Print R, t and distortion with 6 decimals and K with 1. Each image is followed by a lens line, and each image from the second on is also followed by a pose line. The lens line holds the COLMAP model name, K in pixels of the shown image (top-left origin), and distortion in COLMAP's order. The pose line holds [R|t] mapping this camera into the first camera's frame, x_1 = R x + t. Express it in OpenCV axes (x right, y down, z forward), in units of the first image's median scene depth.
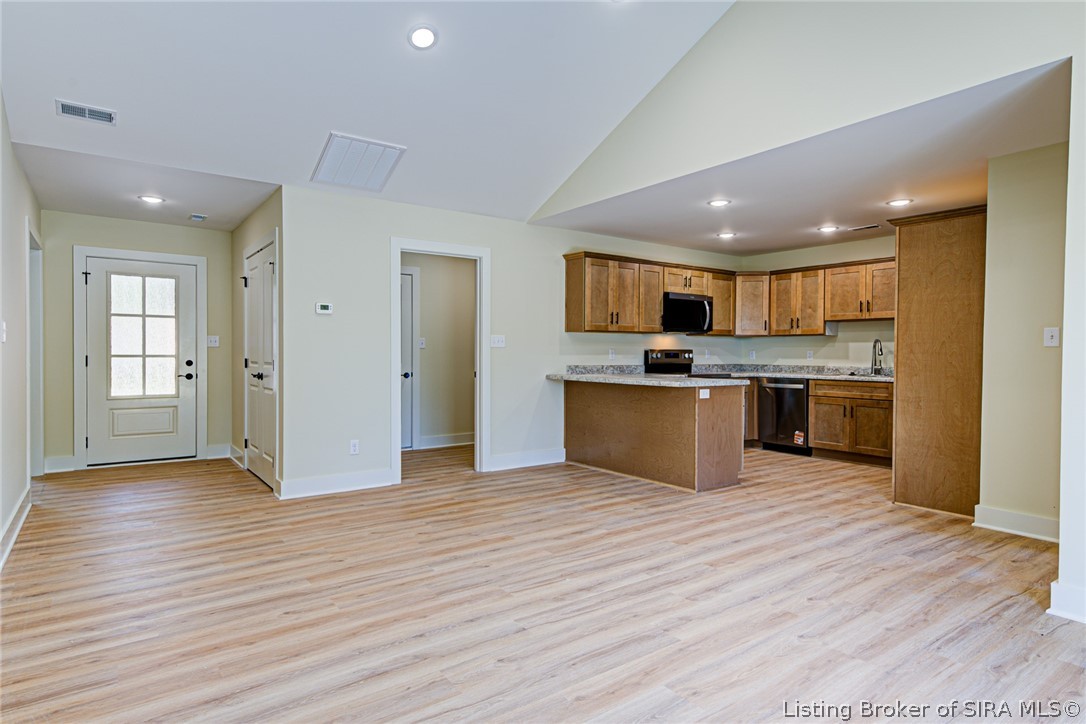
lens RADIAL K [[598.5, 0, 541.2], [0, 598.5, 360.2], [0, 0, 1]] dist [0.012358, -0.000323]
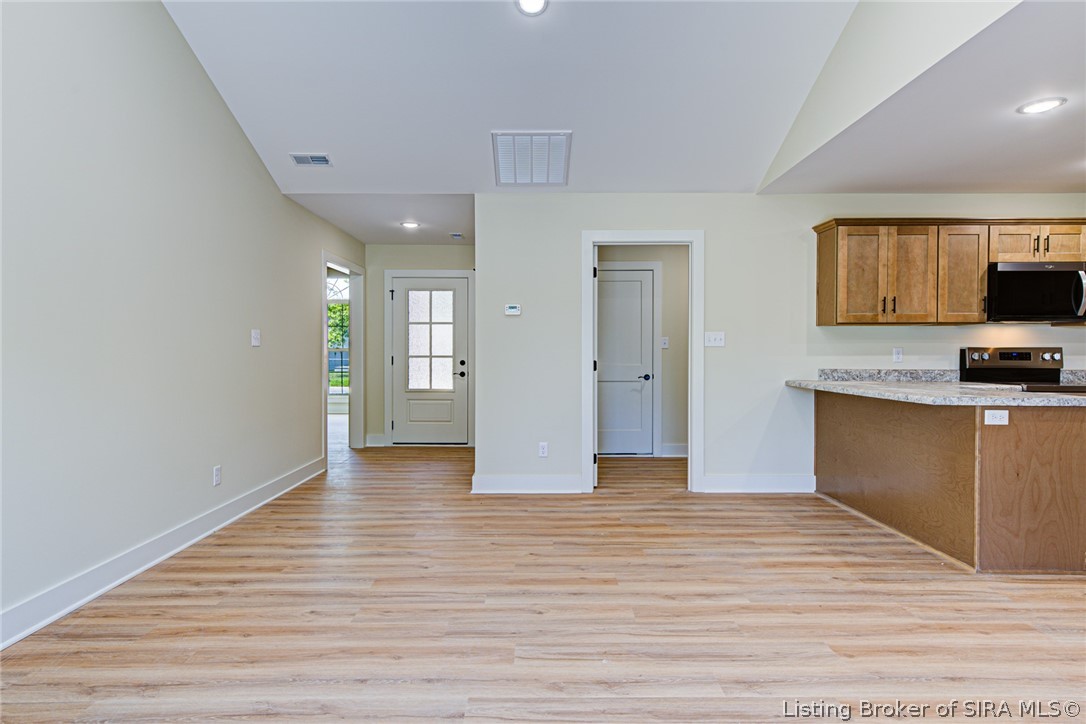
lens RADIAL K [[577.9, 0, 541.4], [0, 577.9, 362.5], [0, 0, 1]] dist [0.008518, 0.002045]
pose [[0.813114, 0.006459, -0.582068, 0.199989], [-0.004631, 0.999979, 0.004627, -0.001842], [0.582086, -0.001067, 0.813127, 0.191956]]
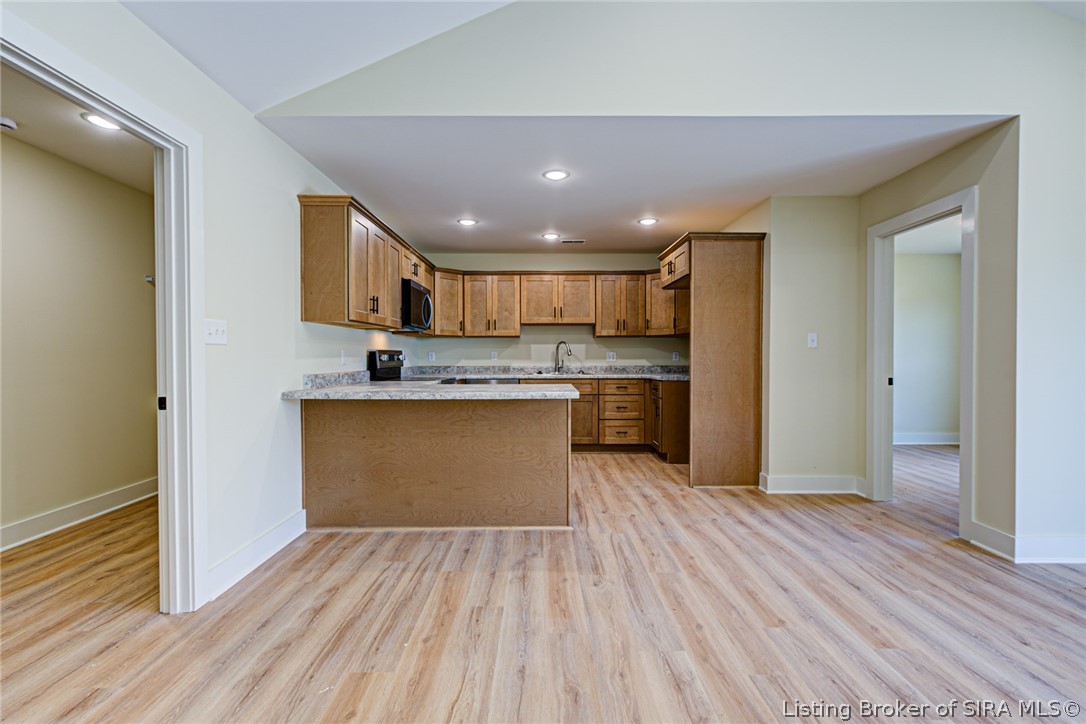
lens RADIAL K [[482.6, 0, 541.0], [0, 482.6, 361.8], [0, 0, 1]] dist [-0.000956, 0.000049]
pose [[0.587394, -0.016941, 0.809124, -0.232259], [0.015076, 0.999836, 0.009989, -0.006993], [-0.809161, 0.006331, 0.587553, 0.540939]]
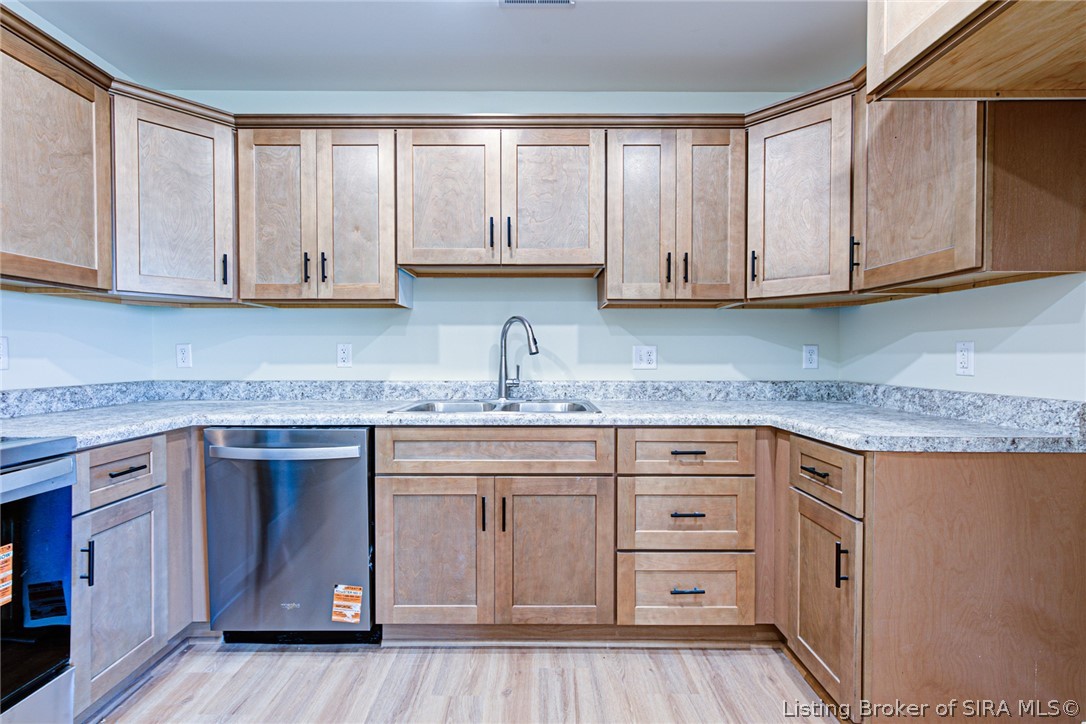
lens RADIAL K [[498.7, 0, 539.1], [0, 498.7, 361.4], [0, 0, 1]] dist [0.001157, 0.000504]
pose [[0.586920, -0.018981, 0.809422, 0.308518], [0.012849, 0.999818, 0.014129, -0.008958], [-0.809543, 0.002107, 0.587057, 0.855596]]
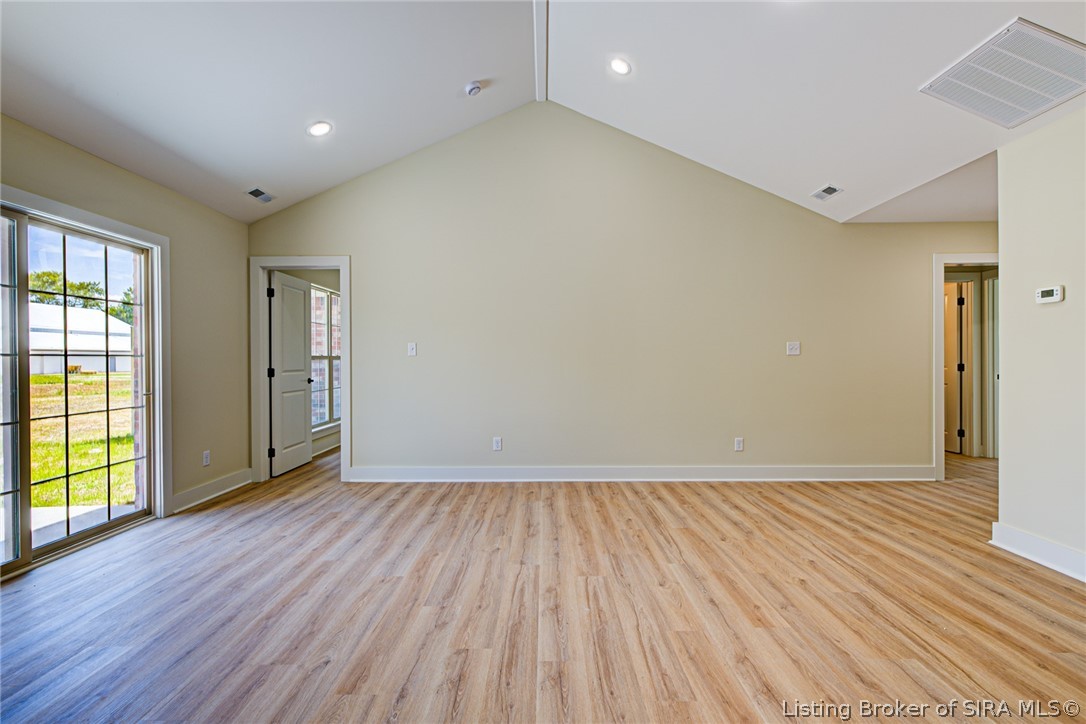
lens RADIAL K [[479.1, 0, 545.1], [0, 479.1, 362.8], [0, 0, 1]] dist [0.000488, 0.000945]
pose [[-0.590417, 0.001975, -0.807096, 0.341296], [-0.008005, 0.999933, 0.008303, -0.007615], [0.807059, 0.011363, -0.590362, 0.700135]]
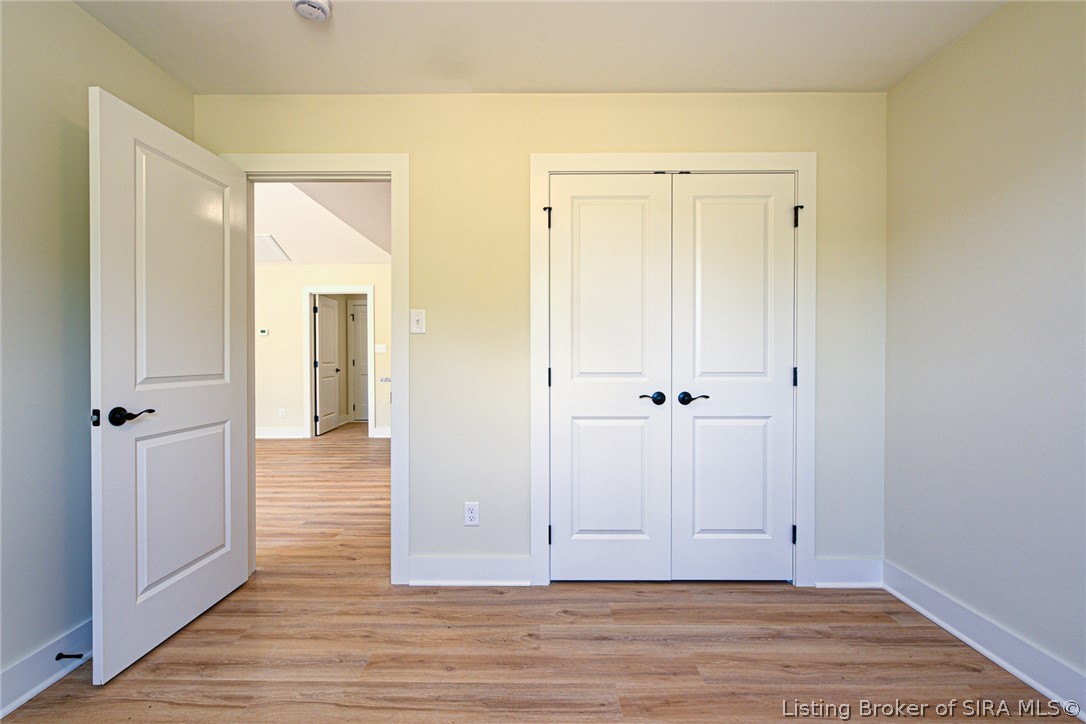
lens RADIAL K [[469.9, 0, 531.1], [0, 469.9, 361.2], [0, 0, 1]] dist [-0.007047, 0.000324]
pose [[0.807058, -0.002697, -0.590466, 0.873769], [-0.002001, 0.999971, -0.007302, 0.005427], [0.590469, 0.007075, 0.807030, 0.292393]]
